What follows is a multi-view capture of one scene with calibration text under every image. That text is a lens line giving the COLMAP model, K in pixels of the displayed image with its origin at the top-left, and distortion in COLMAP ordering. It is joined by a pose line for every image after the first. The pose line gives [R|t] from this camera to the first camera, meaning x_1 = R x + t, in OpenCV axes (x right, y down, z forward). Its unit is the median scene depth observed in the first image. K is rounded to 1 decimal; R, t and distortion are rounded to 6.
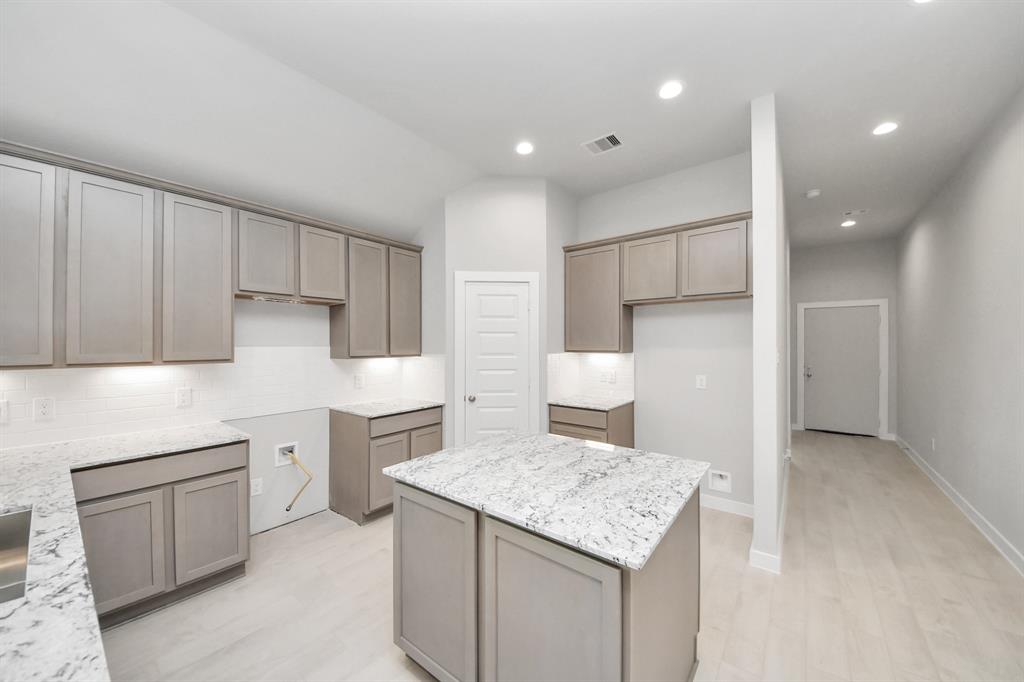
lens RADIAL K [[369.7, 0, 508.2], [0, 369.7, 342.2], [0, 0, 1]] dist [0.000379, -0.000576]
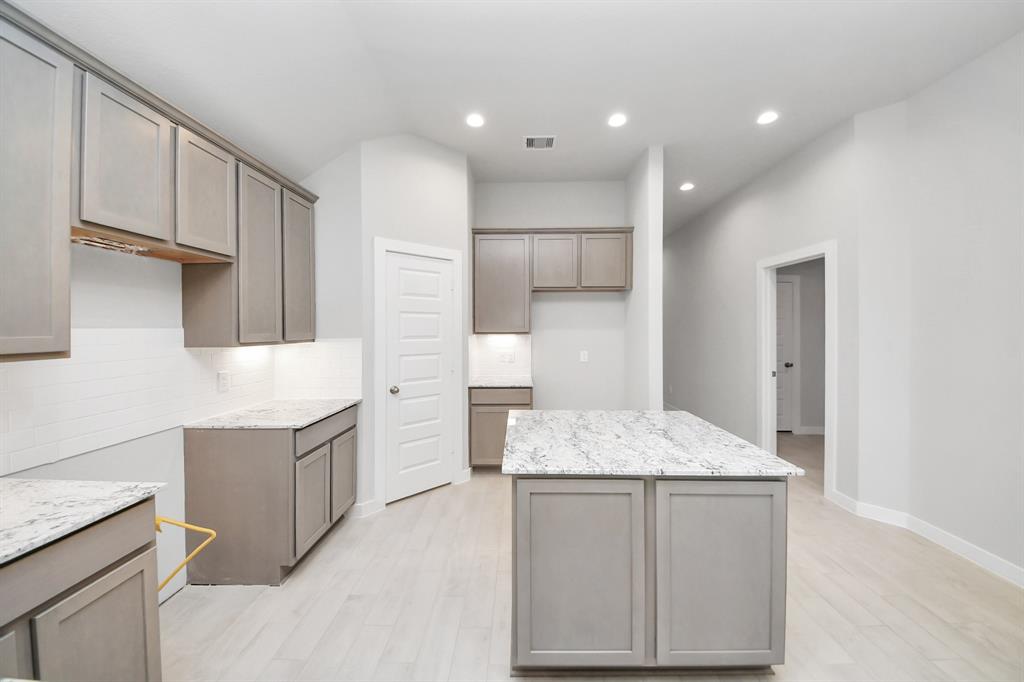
lens RADIAL K [[369.7, 0, 524.6], [0, 369.7, 331.6], [0, 0, 1]] dist [0.000379, -0.000576]
pose [[0.784475, -0.005000, 0.620140, -0.442089], [-0.003118, 0.999923, 0.012006, 0.008269], [-0.620152, -0.011352, 0.784399, 0.165496]]
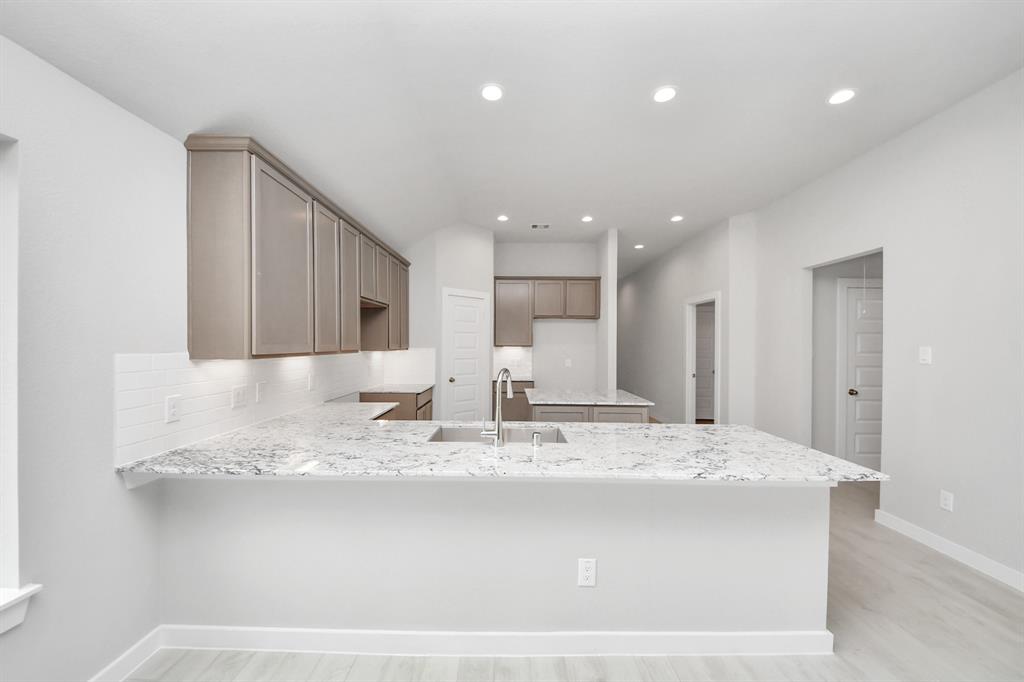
lens RADIAL K [[369.7, 0, 517.6], [0, 369.7, 349.0], [0, 0, 1]] dist [0.000379, -0.000576]
pose [[0.771330, -0.001787, 0.636433, -0.907425], [-0.012395, 0.999764, 0.017830, 0.009901], [-0.636315, -0.021642, 0.771126, -0.272382]]
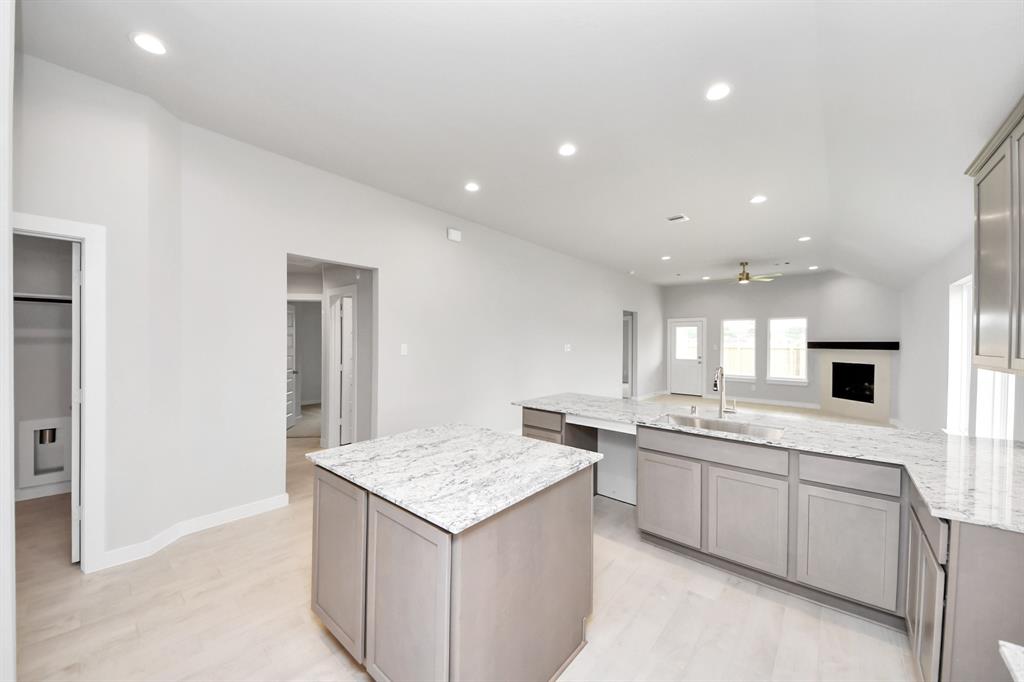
lens RADIAL K [[369.7, 0, 503.6], [0, 369.7, 344.6], [0, 0, 1]] dist [0.000379, -0.000576]
pose [[-0.999402, -0.011061, 0.032772, -0.034696], [-0.010885, 0.999925, 0.005534, -0.000585], [-0.032831, 0.005174, -0.999448, 1.160267]]
